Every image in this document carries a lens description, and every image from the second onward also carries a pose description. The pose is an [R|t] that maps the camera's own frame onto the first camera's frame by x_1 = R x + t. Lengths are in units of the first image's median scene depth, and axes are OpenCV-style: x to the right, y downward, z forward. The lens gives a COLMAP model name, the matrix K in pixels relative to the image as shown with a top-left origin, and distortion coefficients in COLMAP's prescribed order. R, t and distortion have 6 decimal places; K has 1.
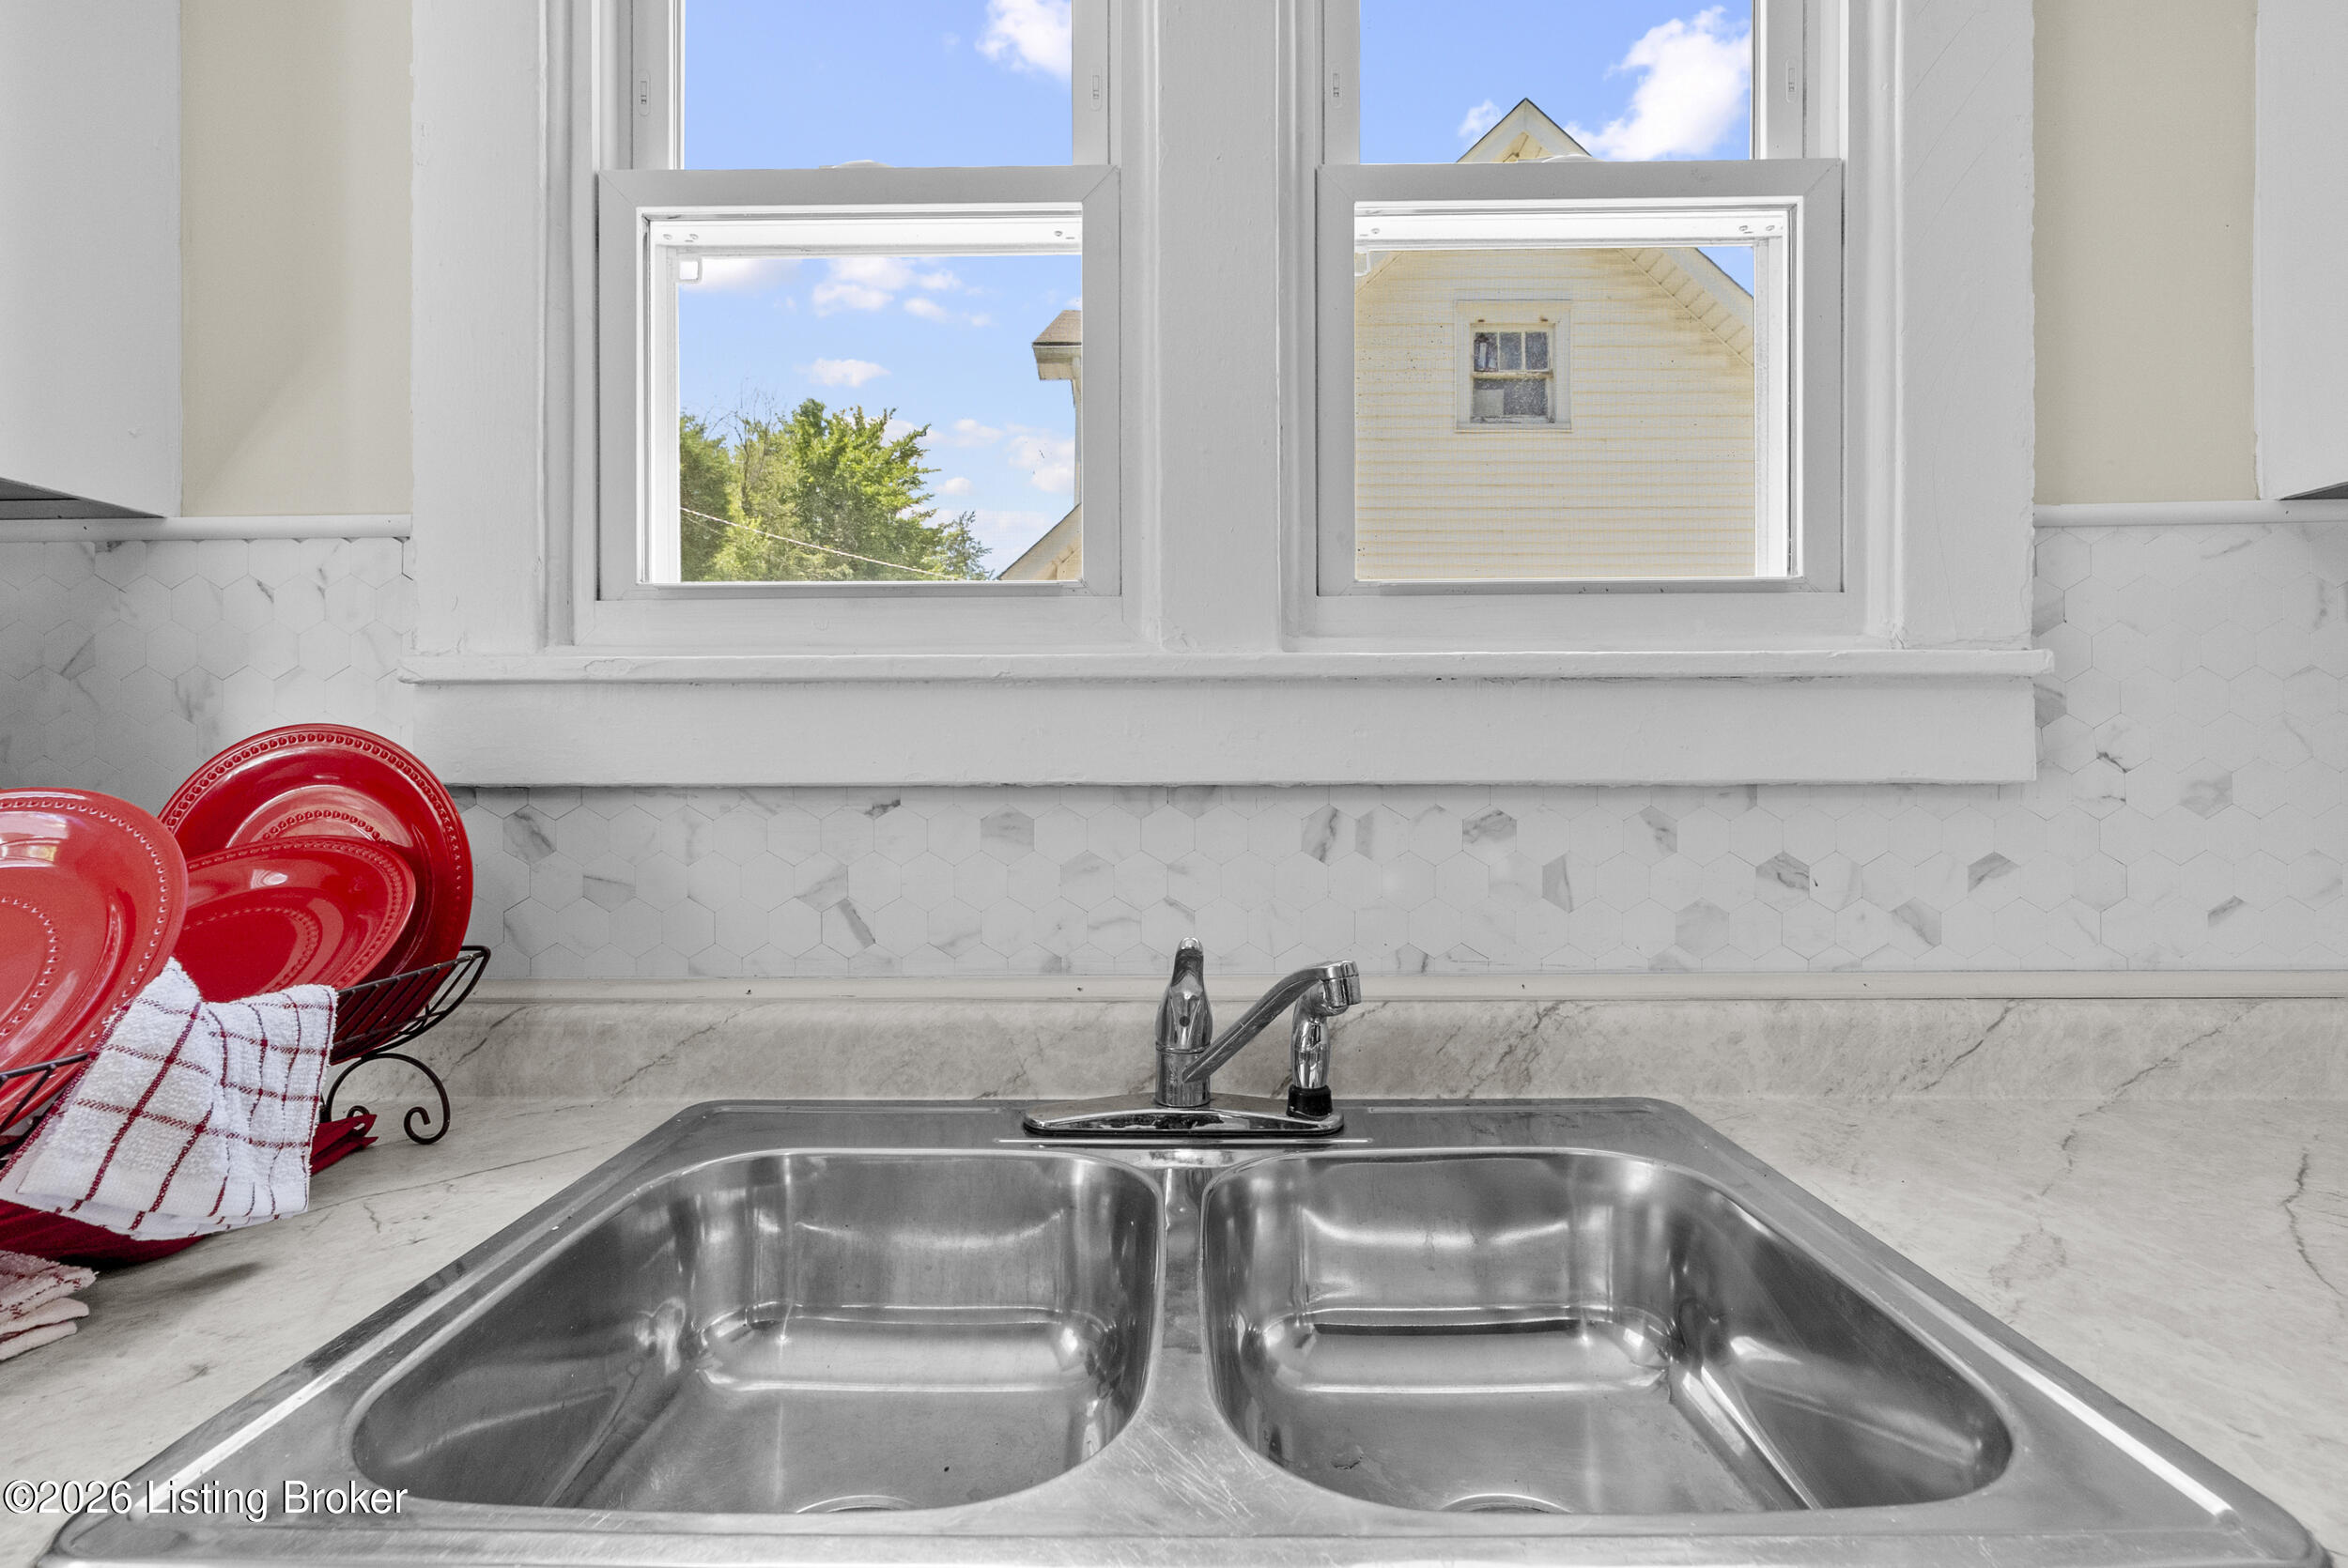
lens RADIAL K [[1051.6, 0, 1176.8], [0, 1051.6, 768.1], [0, 0, 1]] dist [-0.002424, -0.008227]
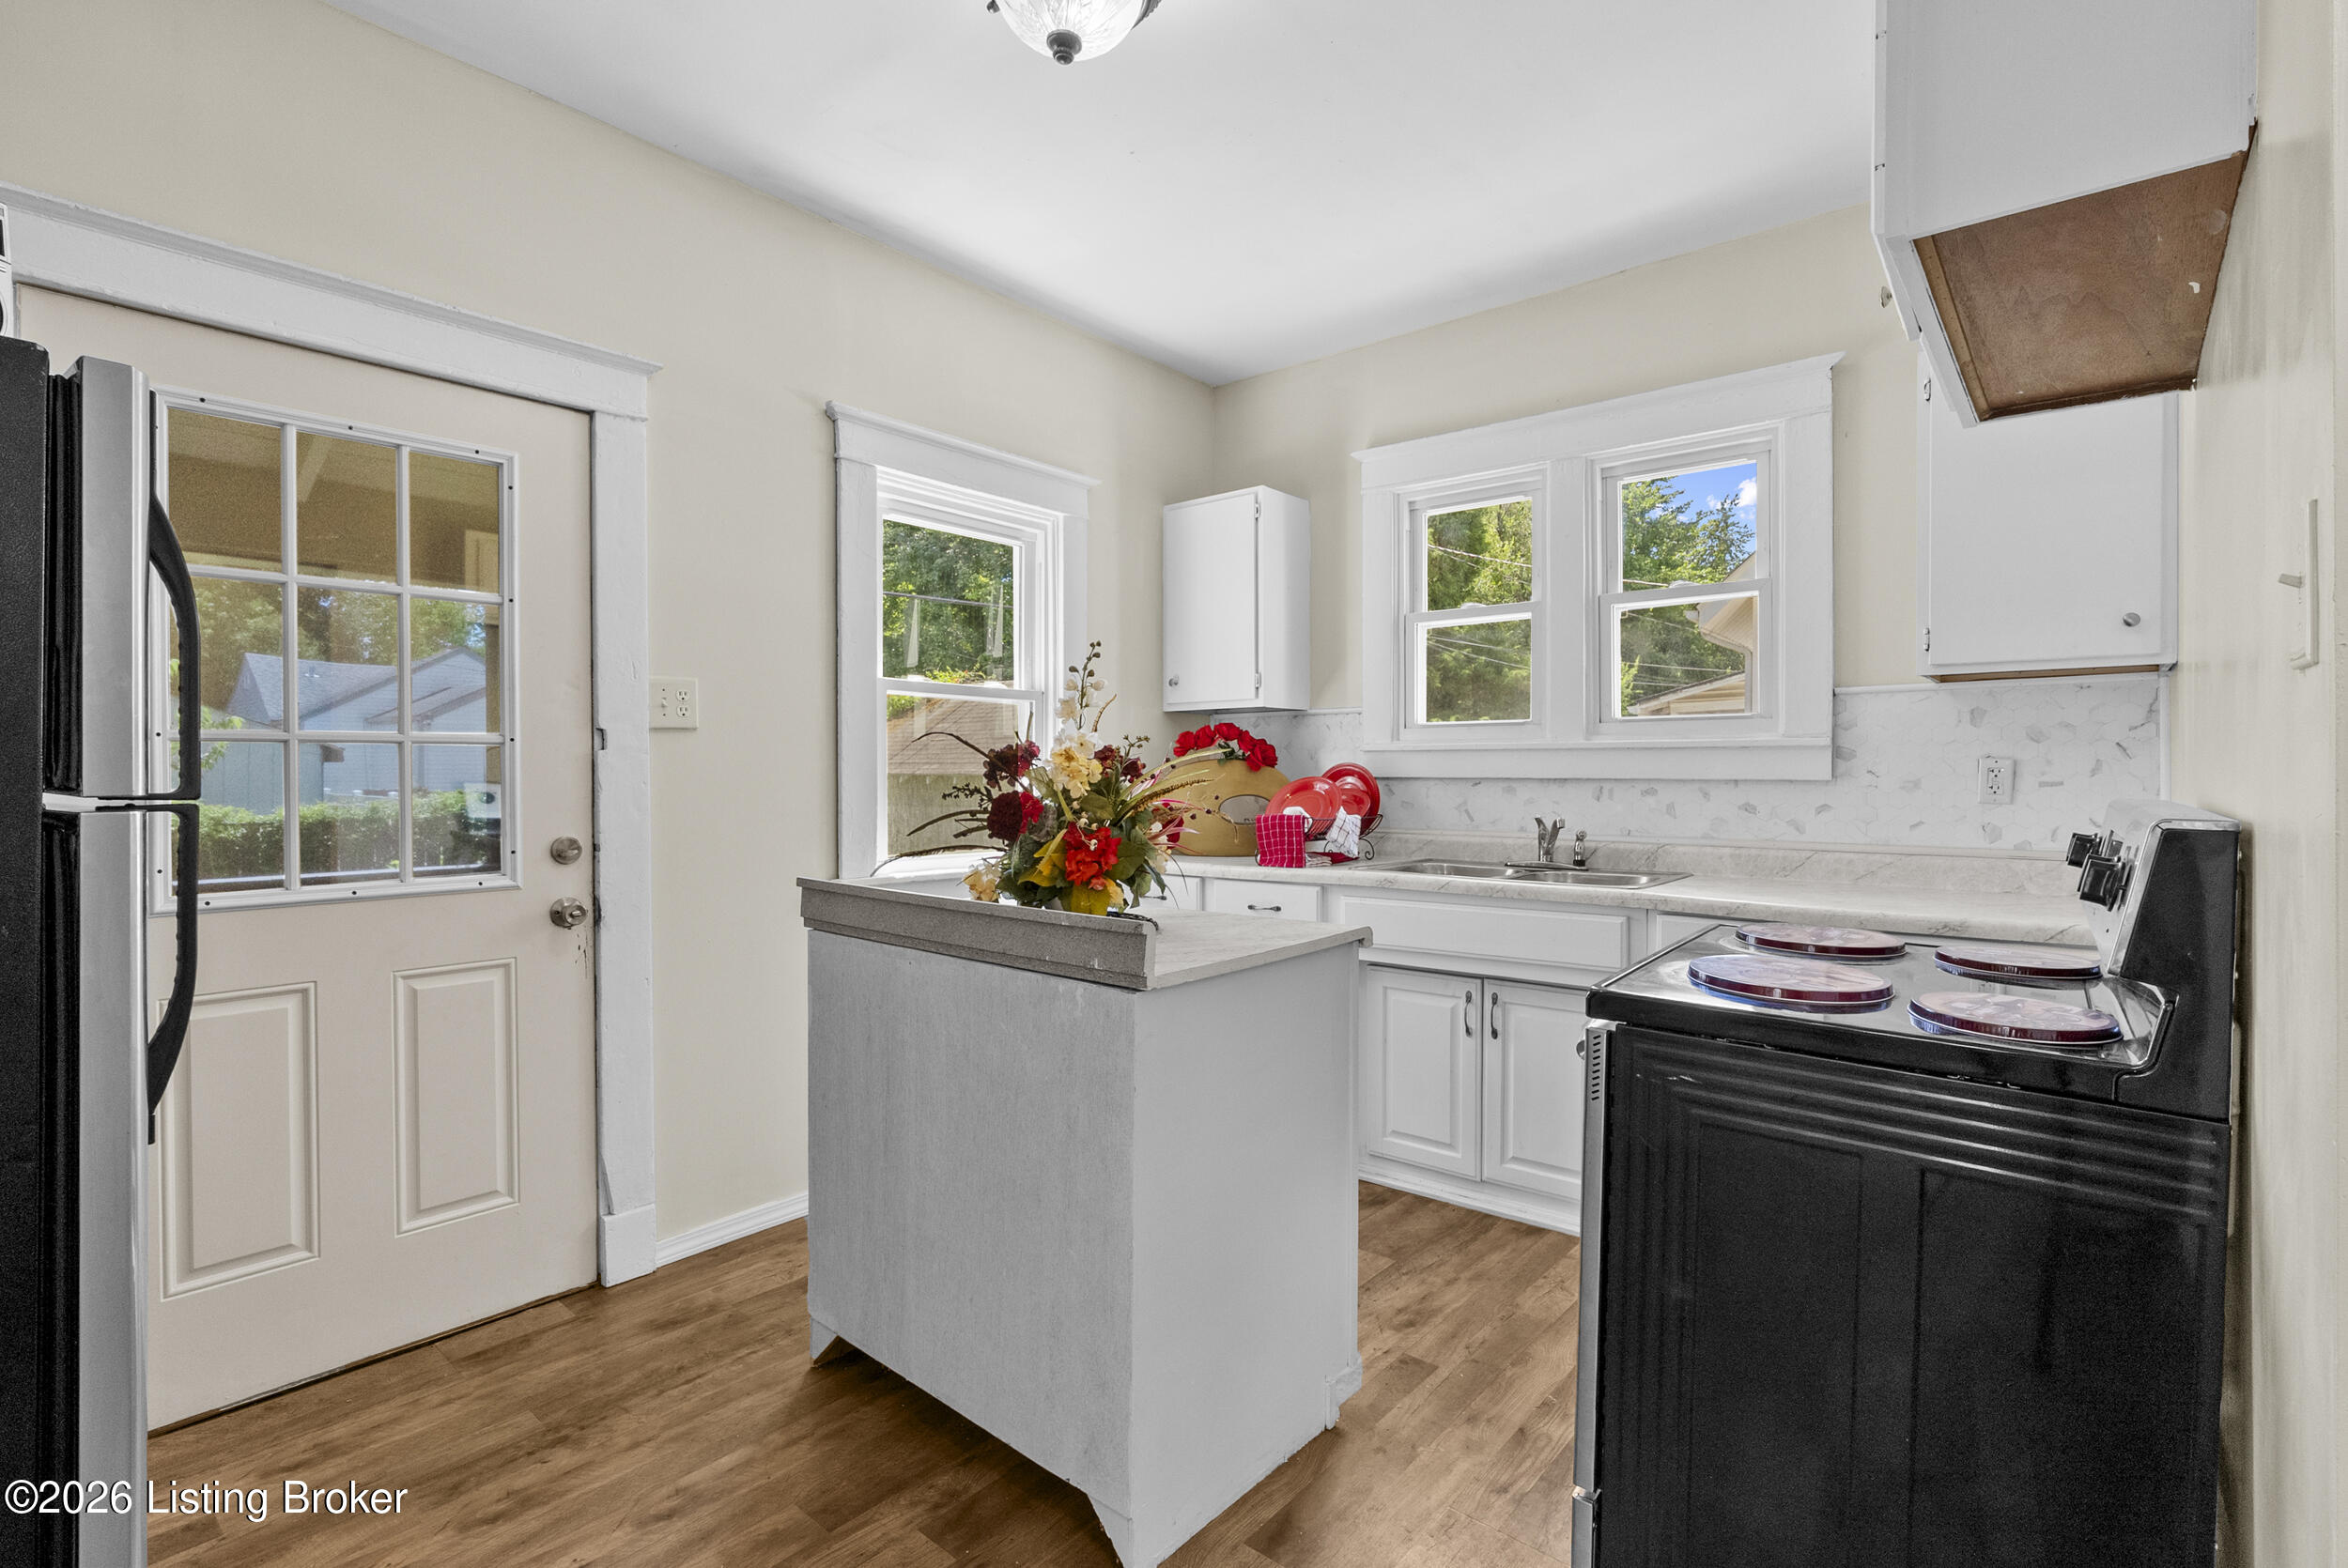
lens RADIAL K [[1083.1, 0, 1180.0], [0, 1083.1, 774.1], [0, 0, 1]] dist [-0.003255, 0.000516]
pose [[0.775743, 0.006076, -0.631019, 1.304947], [-0.002285, 0.999974, 0.006819, -0.021099], [0.631044, -0.003848, 0.775737, -2.584606]]
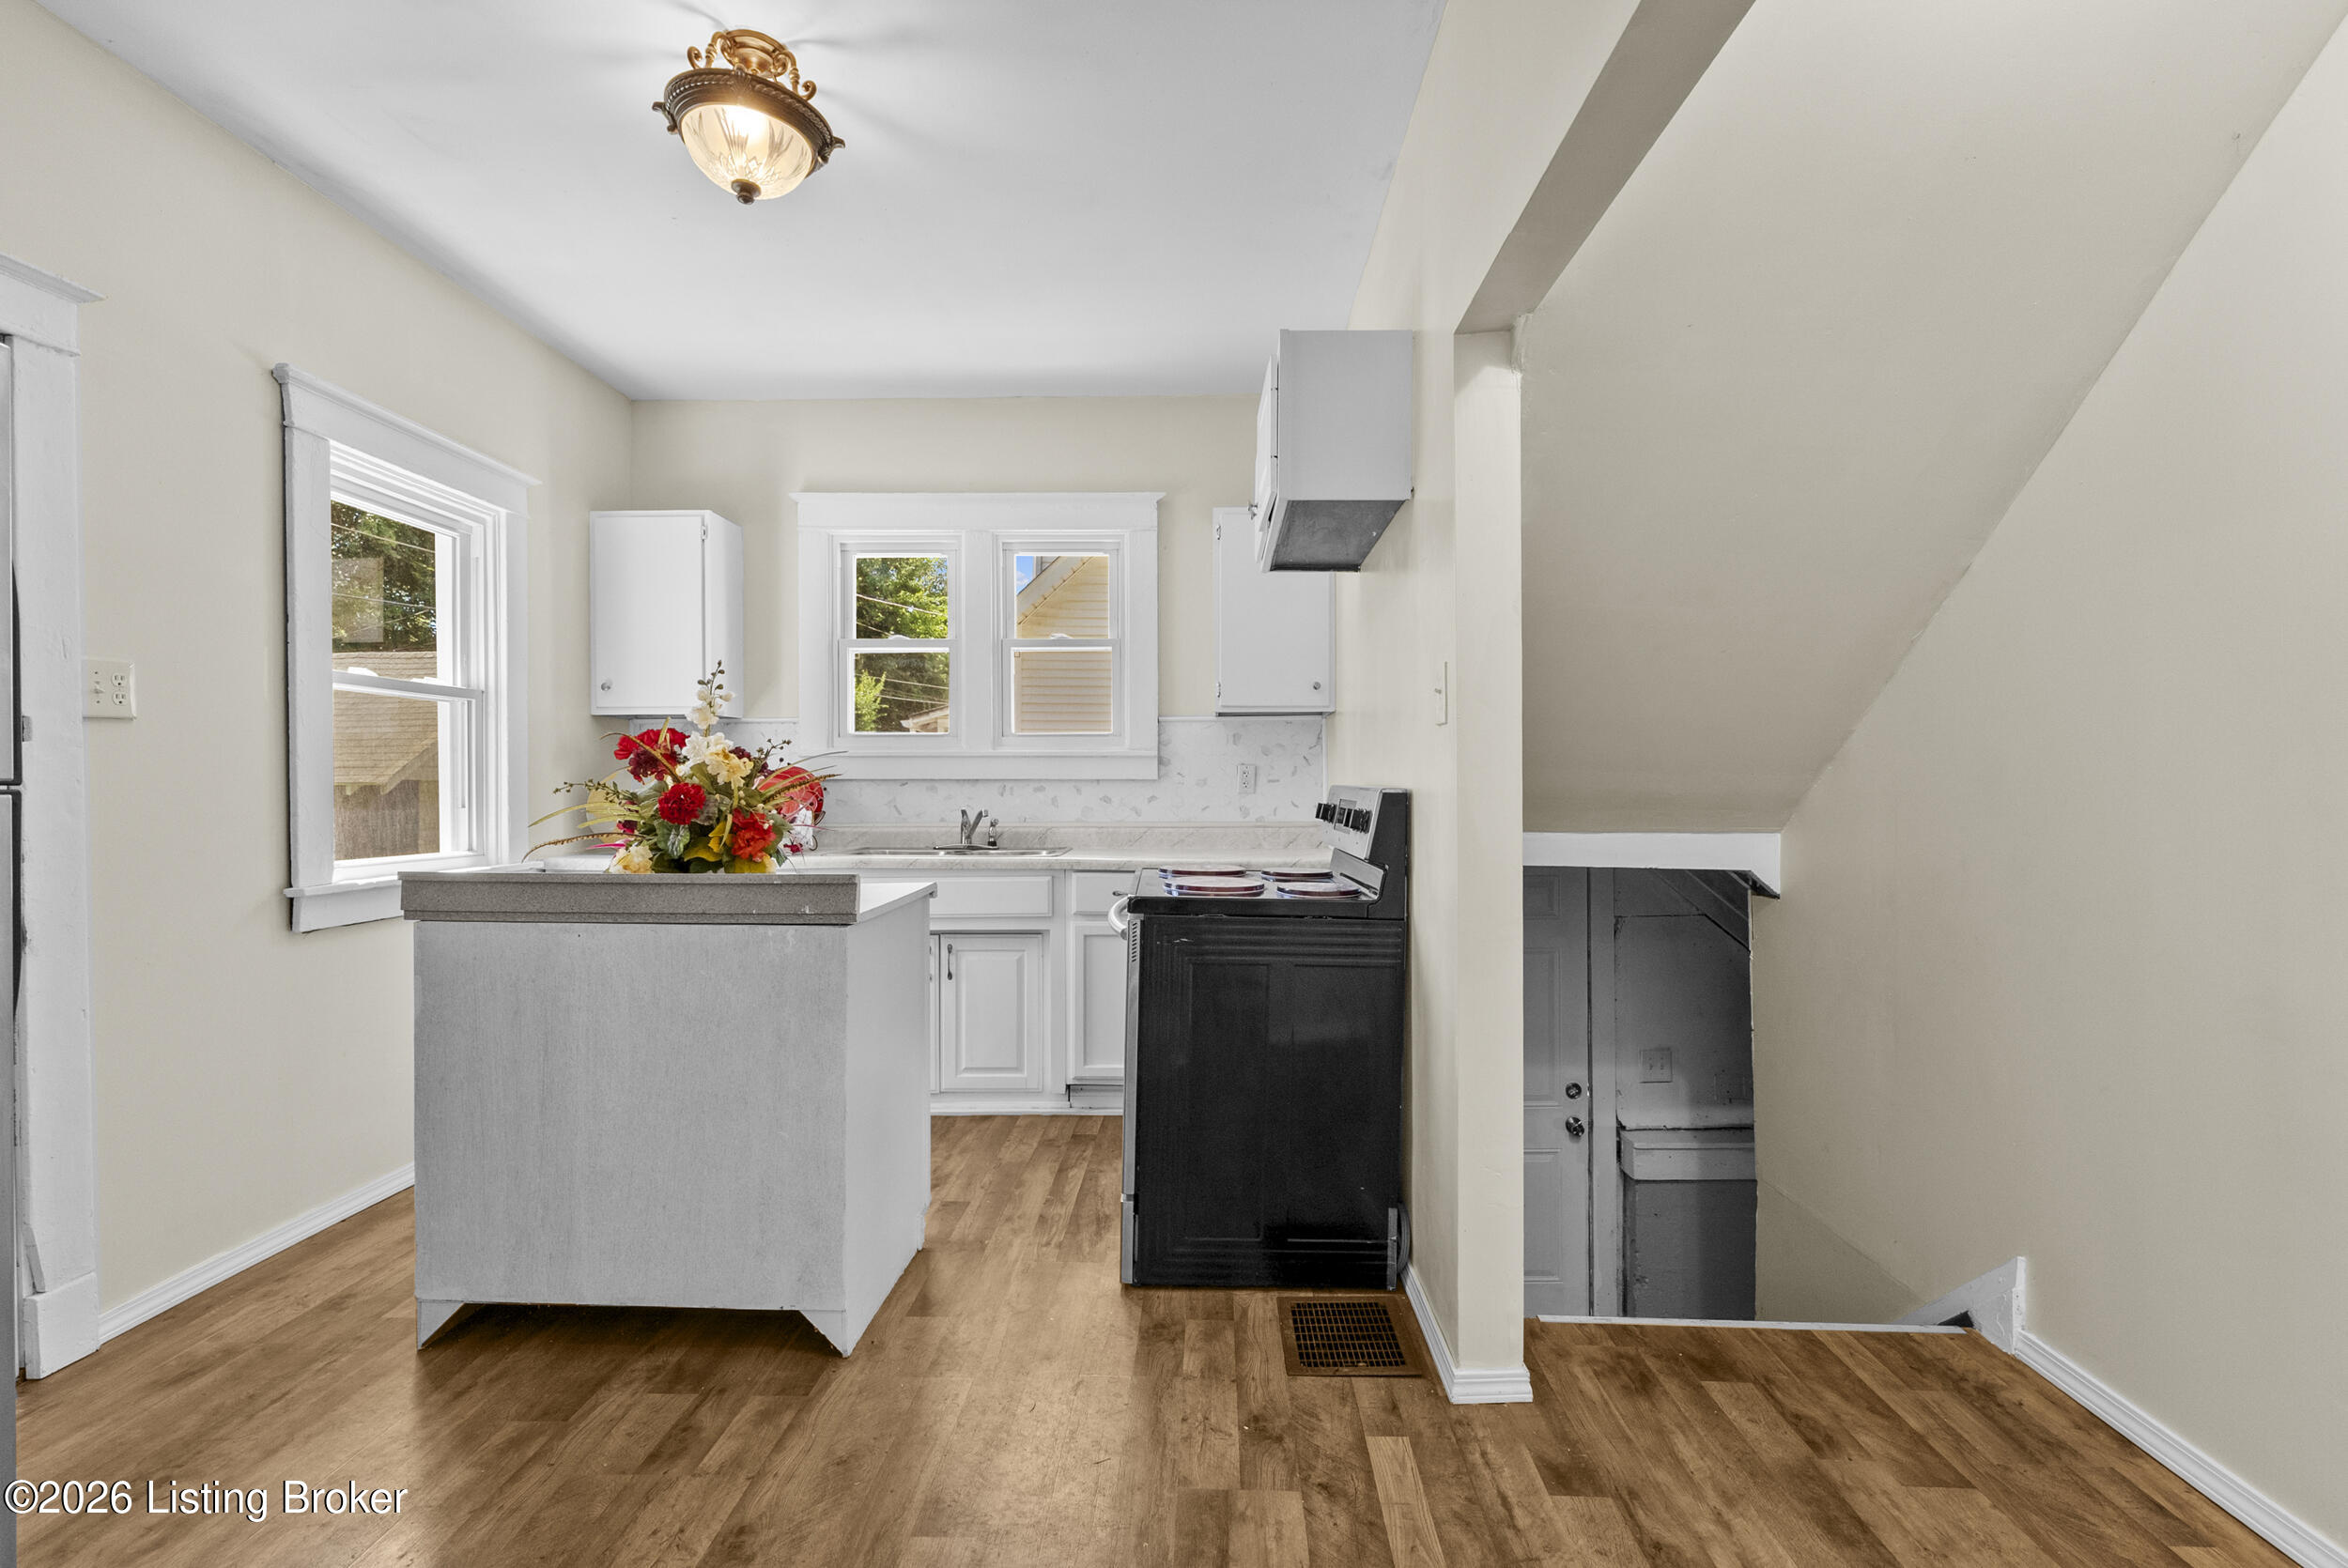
lens RADIAL K [[1091.3, 0, 1174.0], [0, 1091.3, 784.0], [0, 0, 1]] dist [-0.001833, 0.001778]
pose [[0.999940, 0.002921, -0.010582, 0.919510], [-0.002874, 0.999986, 0.004477, 0.011822], [0.010595, -0.004446, 0.999934, -3.637493]]
